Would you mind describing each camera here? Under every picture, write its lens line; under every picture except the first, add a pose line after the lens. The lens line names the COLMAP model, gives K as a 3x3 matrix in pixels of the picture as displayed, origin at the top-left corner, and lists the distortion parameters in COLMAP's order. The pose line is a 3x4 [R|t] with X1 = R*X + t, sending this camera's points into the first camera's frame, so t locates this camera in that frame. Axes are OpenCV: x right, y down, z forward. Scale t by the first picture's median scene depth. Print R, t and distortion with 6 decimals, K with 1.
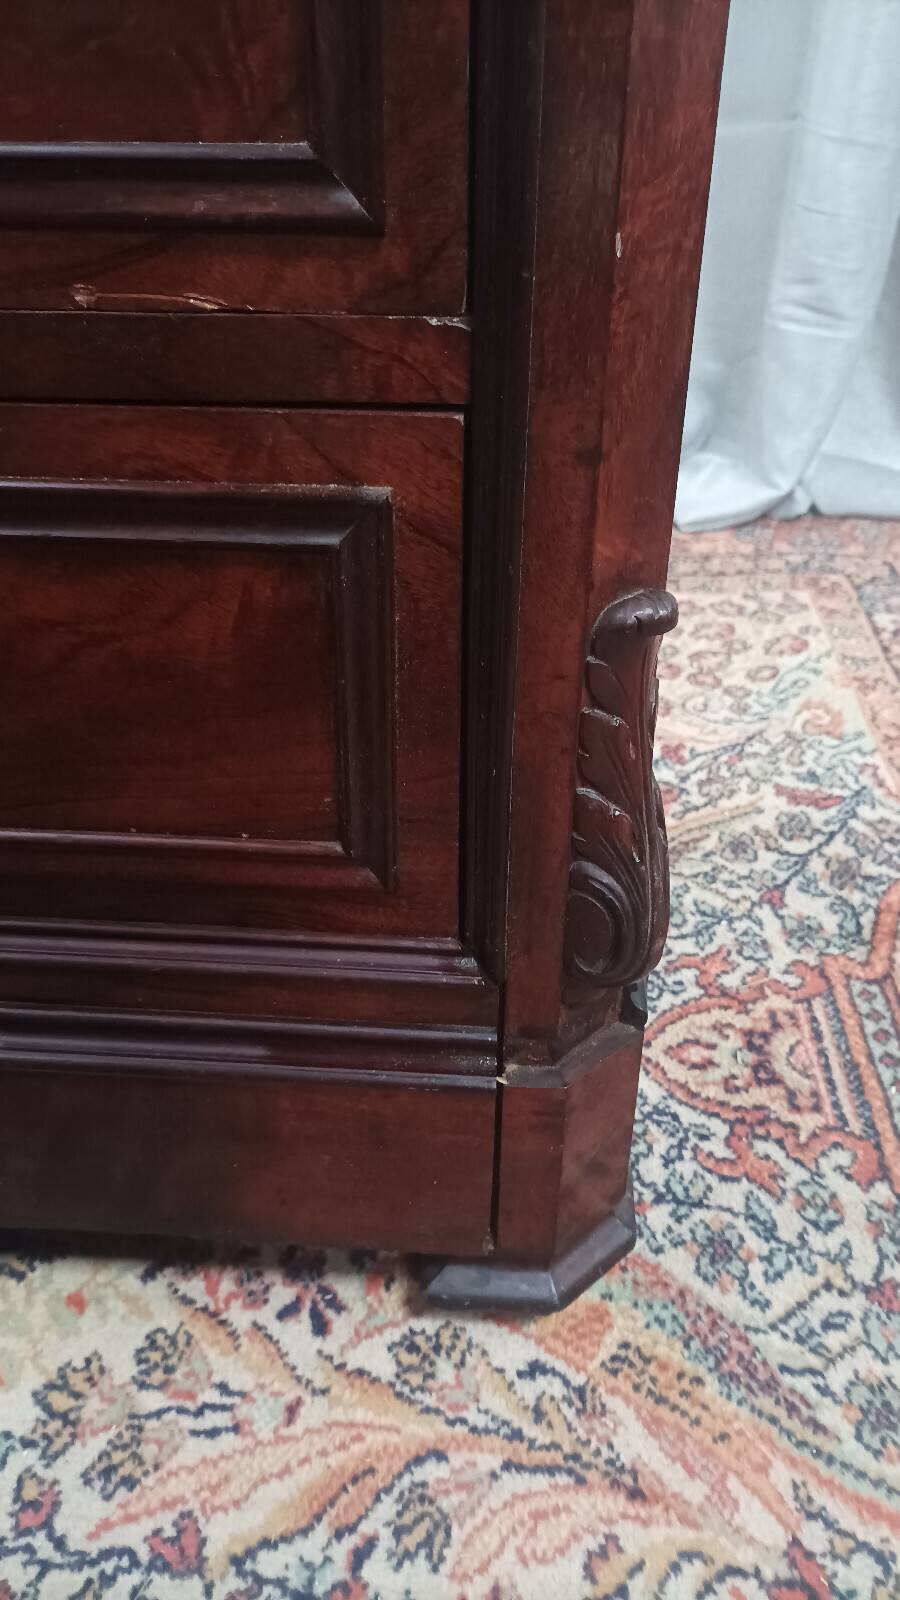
lens RADIAL K [[1205.1, 0, 450.0], [0, 1205.1, 800.0], [0, 0, 1]] dist [0.011874, -0.005173]
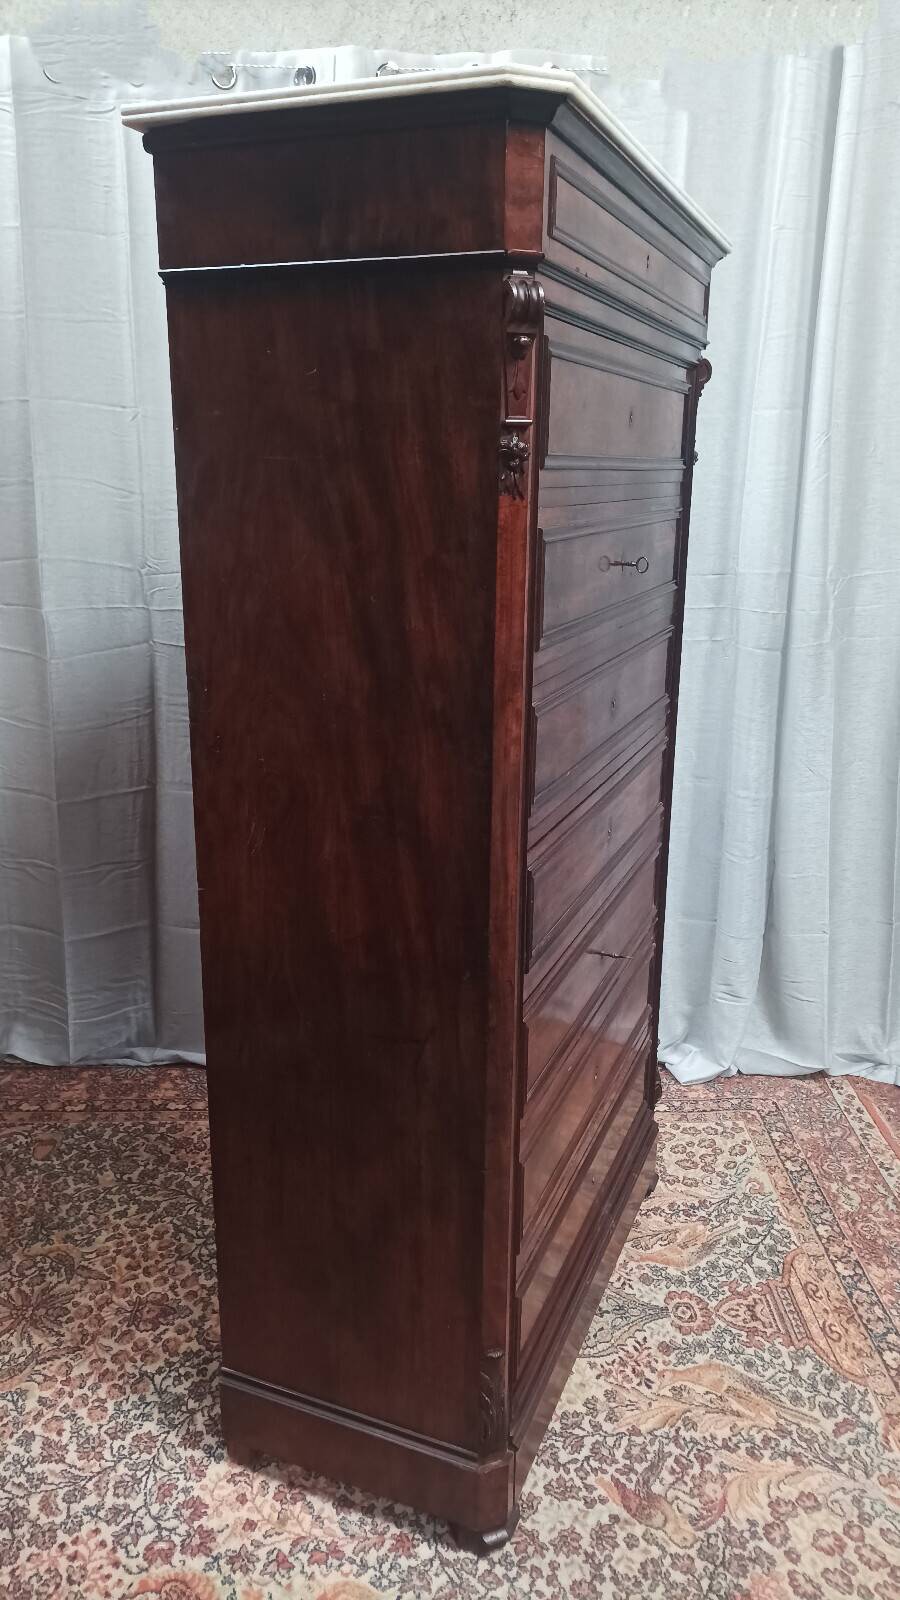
lens RADIAL K [[1181.1, 0, 450.0], [0, 1181.1, 800.0], [0, 0, 1]] dist [0.025418, -0.014878]
pose [[0.997351, -0.017638, 0.070571, -0.778769], [0.037991, 0.953633, -0.298564, -0.186094], [-0.062033, 0.300454, 0.951777, -2.479087]]
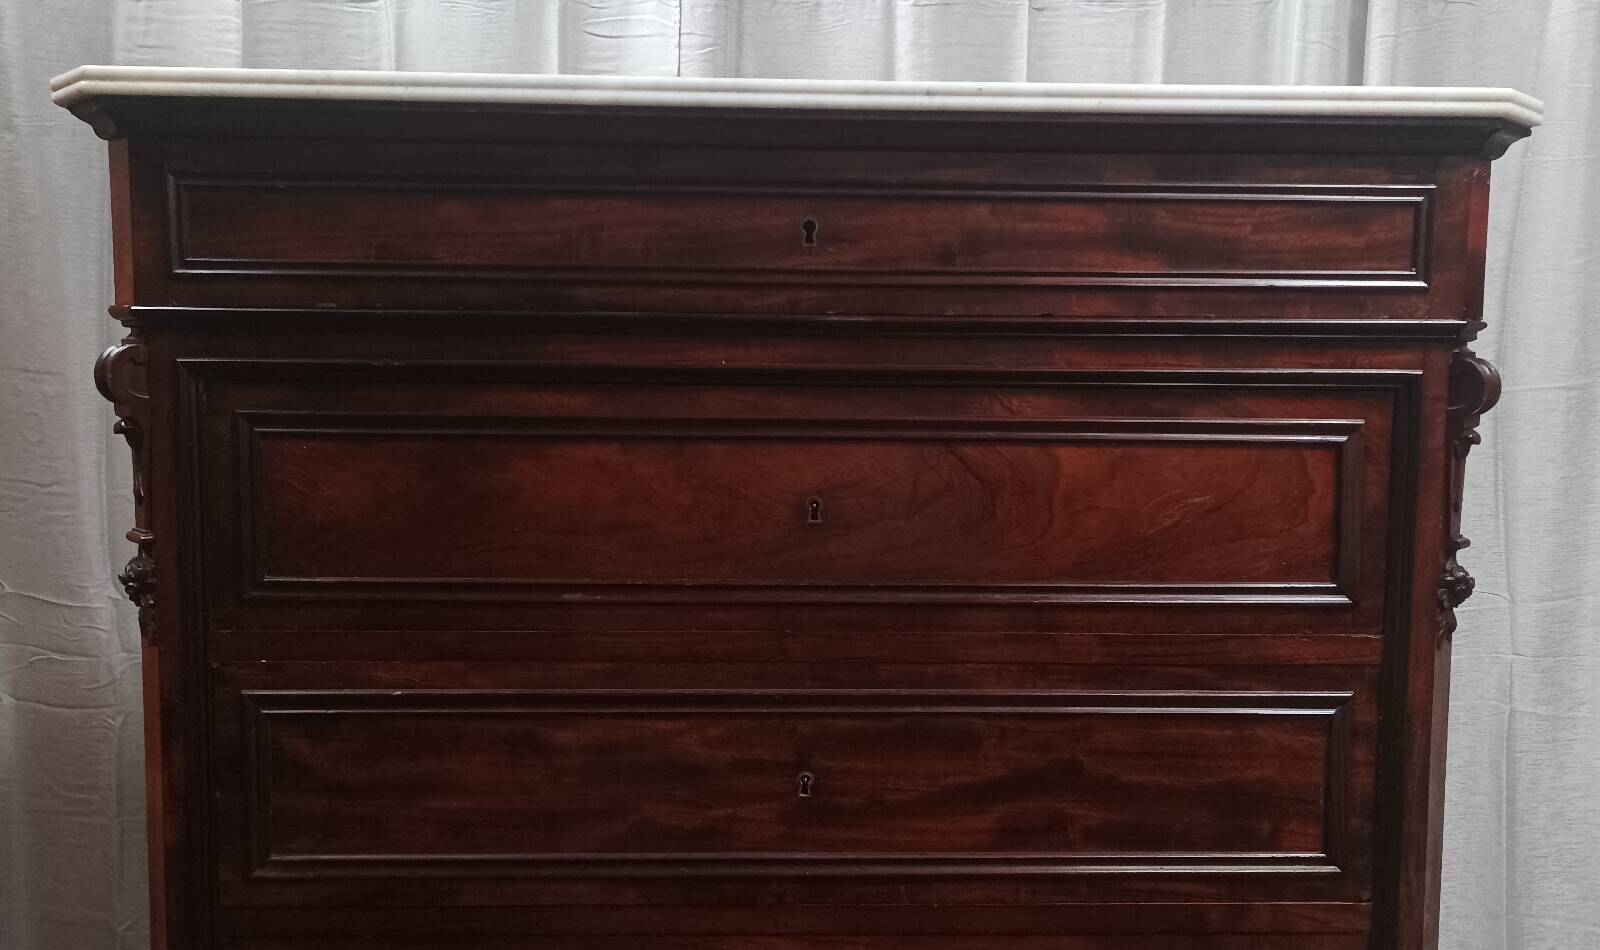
lens RADIAL K [[1311.8, 0, 861.1], [0, 1311.8, 440.7], [0, 0, 1]] dist [0.025860, -0.005474]
pose [[0.995716, -0.001943, 0.092446, -0.719317], [0.045968, 0.877888, -0.476655, -1.020572], [-0.080231, 0.478863, 0.874216, -1.758915]]
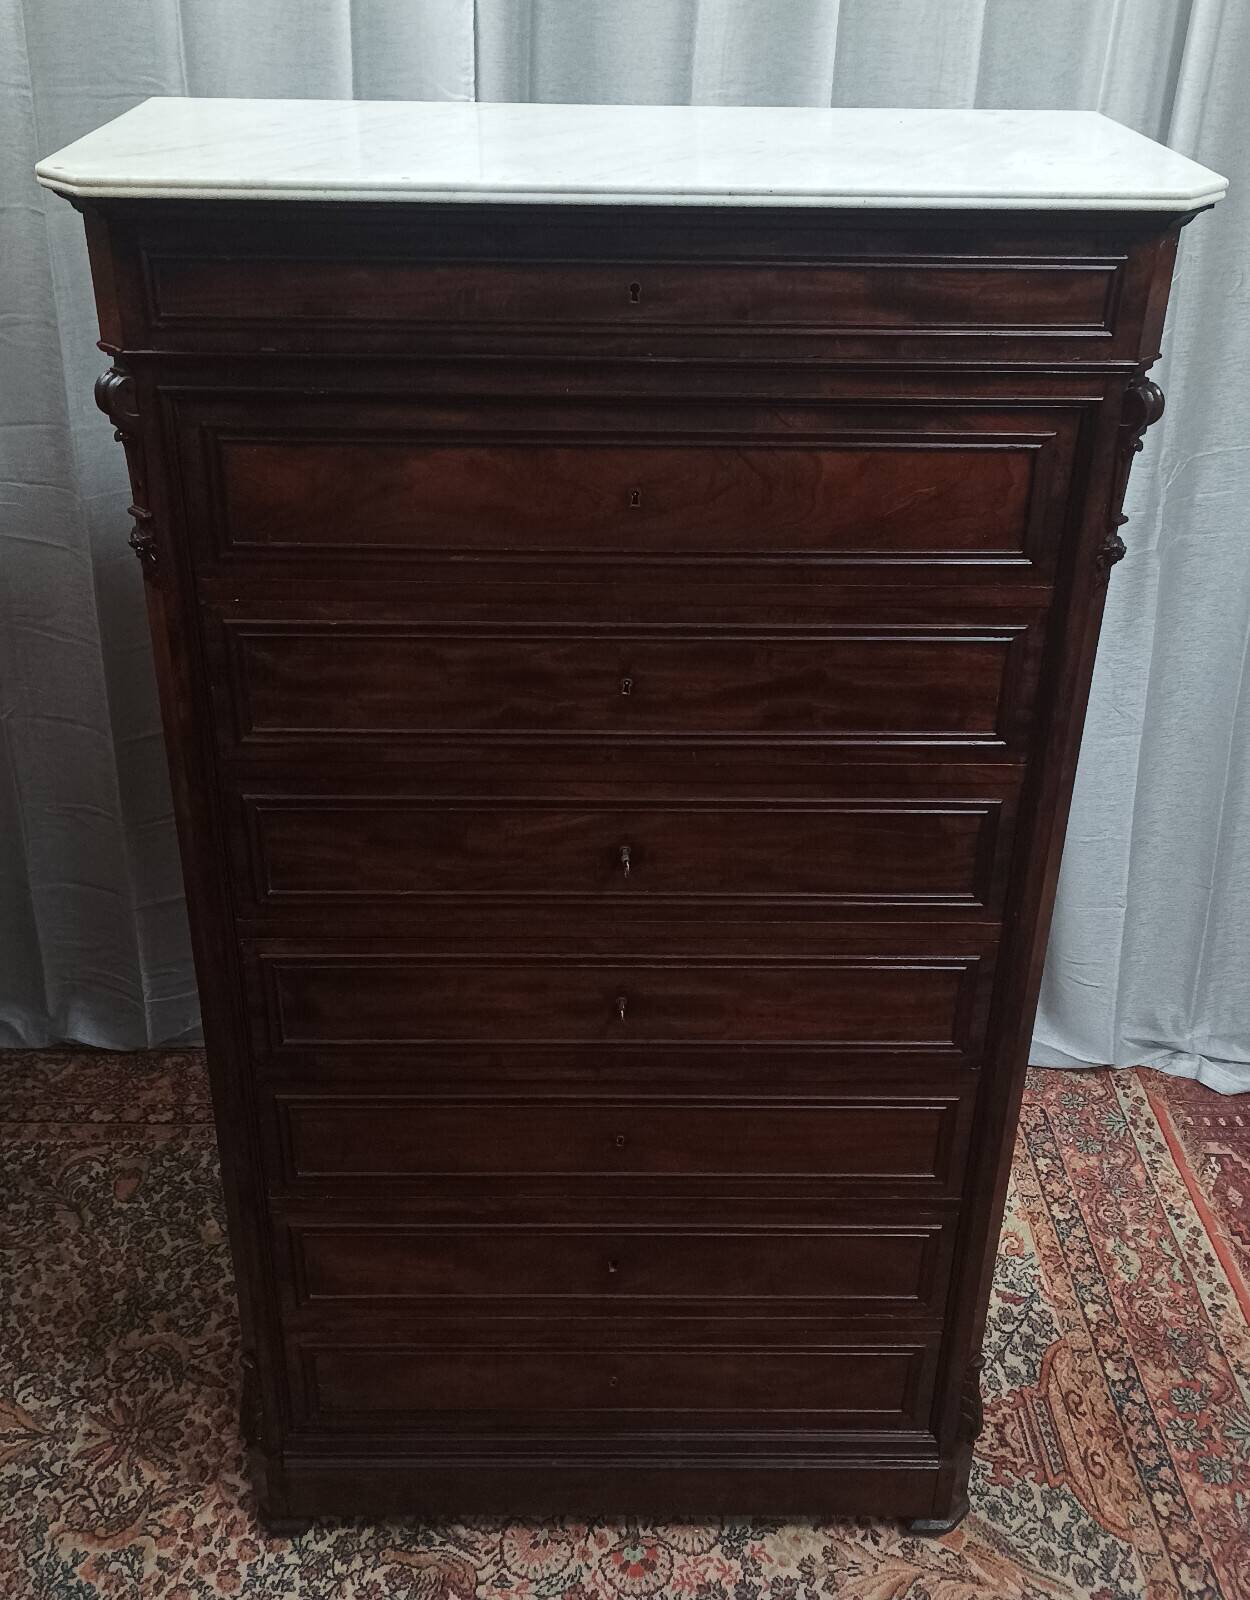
lens RADIAL K [[1638.8, 0, 623.7], [0, 1638.8, 742.9], [0, 0, 1]] dist [0.023105, -0.000118]
pose [[0.996873, -0.027697, 0.074010, -0.845424], [0.034018, 0.995752, -0.085564, -1.080280], [-0.071325, 0.087814, 0.993580, -2.842284]]
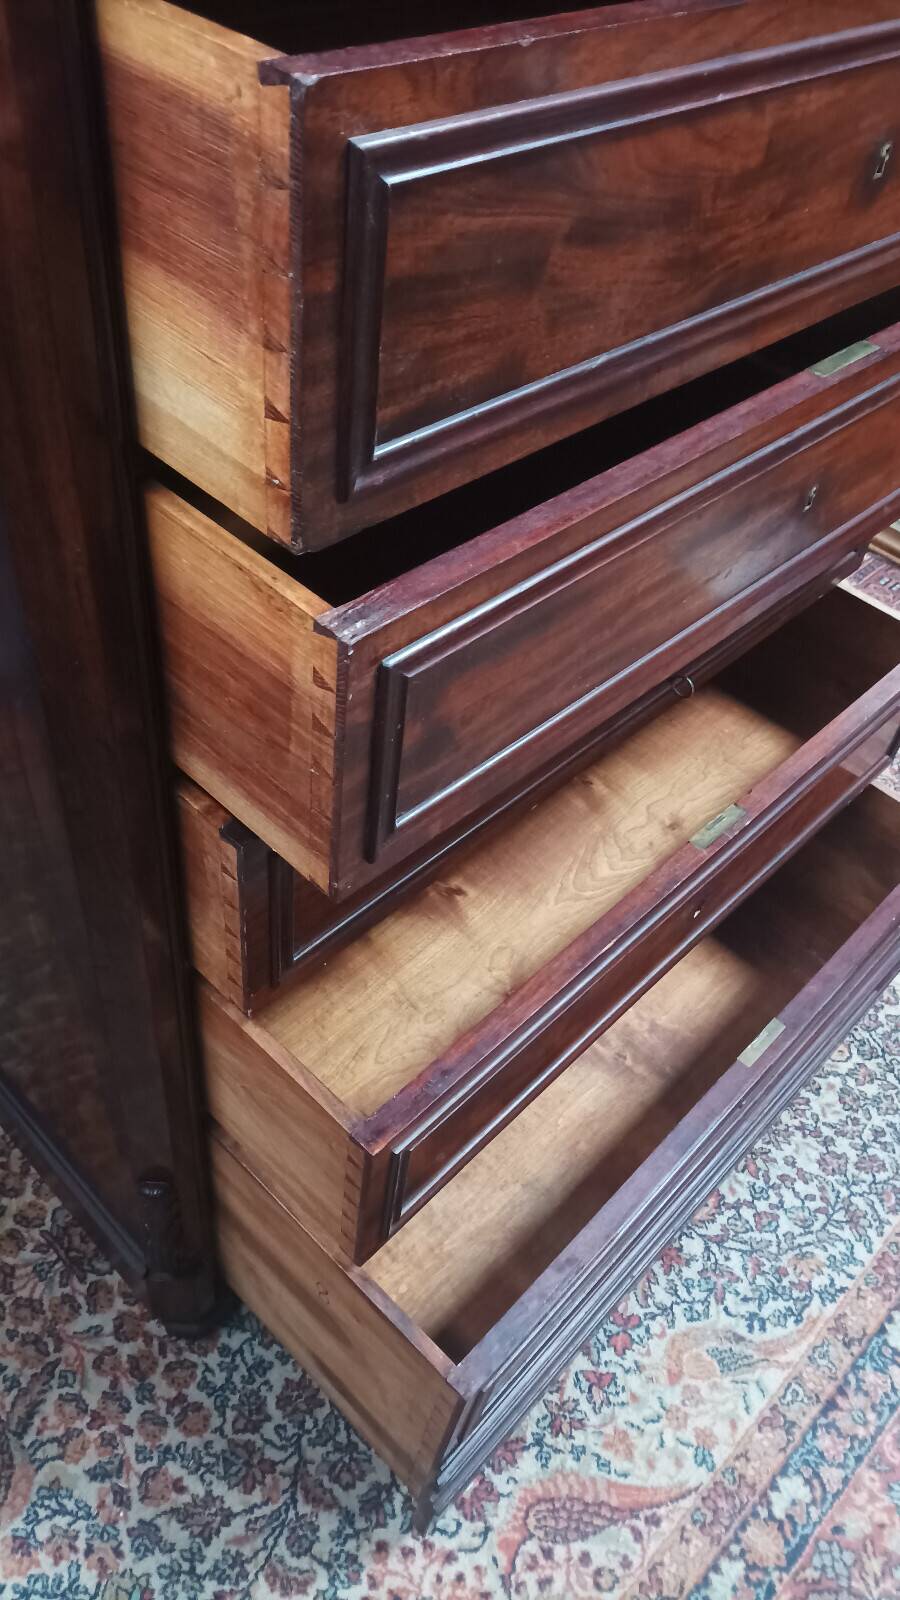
lens RADIAL K [[1181.1, 0, 450.0], [0, 1181.1, 800.0], [0, 0, 1]] dist [0.025418, -0.014878]
pose [[0.645155, -0.507265, 0.571365, -1.778422], [0.338033, 0.860142, 0.381956, -1.068500], [-0.685208, -0.053281, 0.726396, -0.764218]]
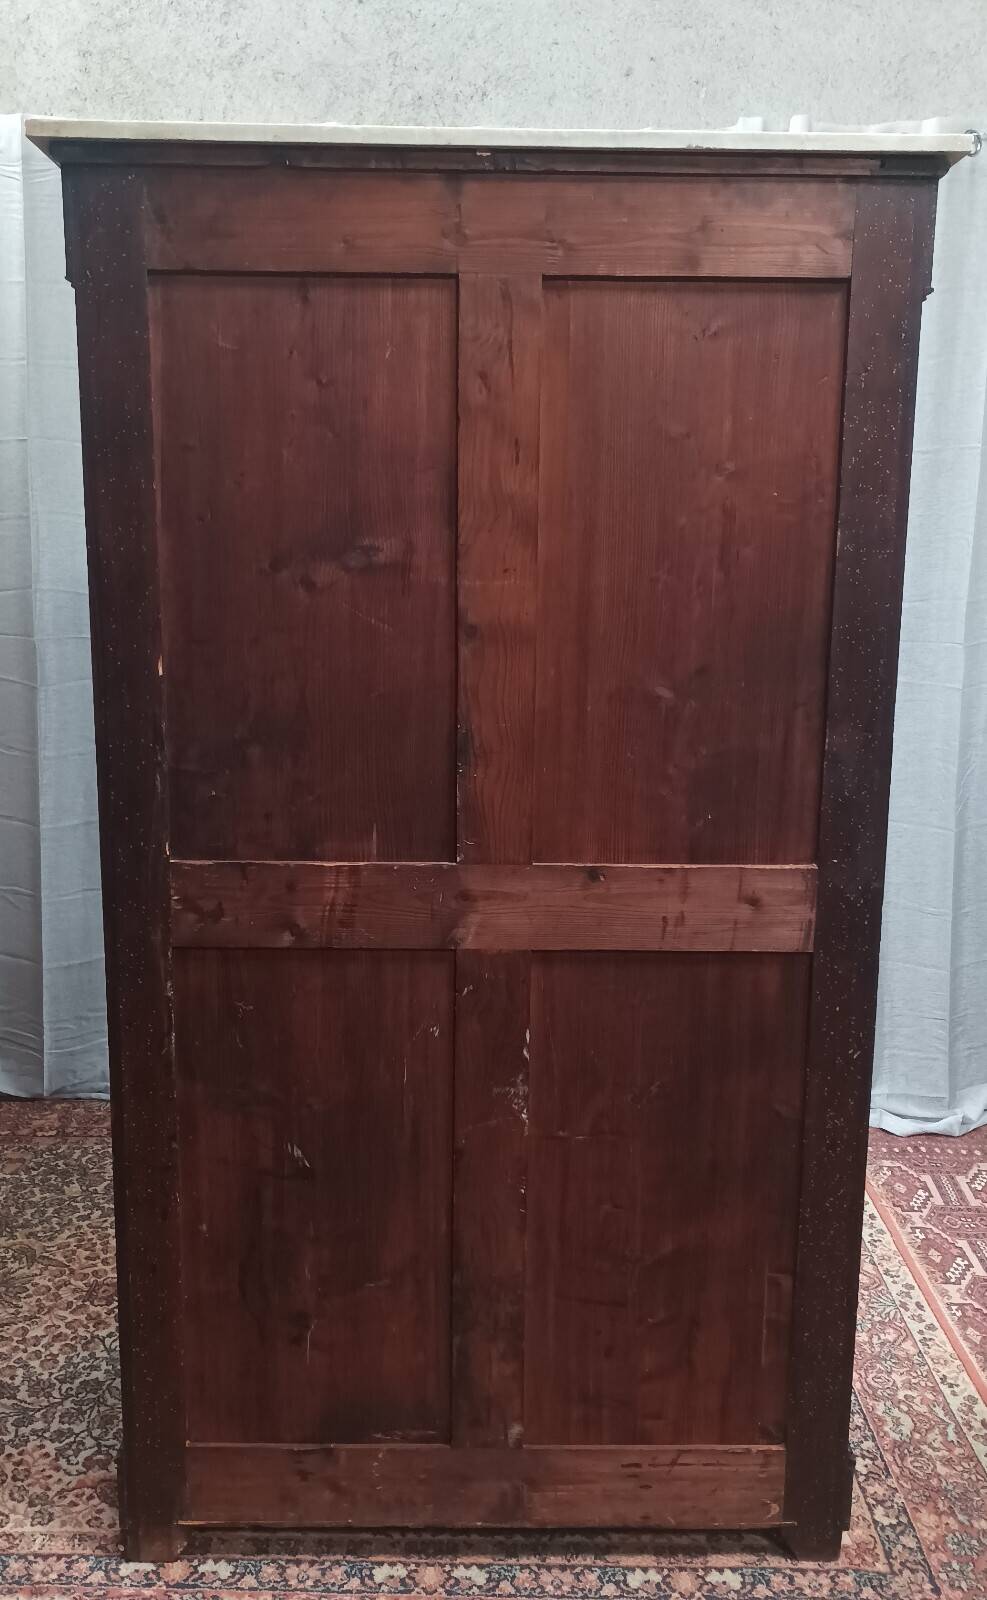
lens RADIAL K [[1400.3, 0, 494.0], [0, 1400.3, 817.3], [0, 0, 1]] dist [0.025877, -0.010784]
pose [[0.998697, -0.001040, 0.051021, -0.490206], [0.020170, 0.926428, -0.375931, 0.429339], [-0.046876, 0.376470, 0.925242, -3.179062]]
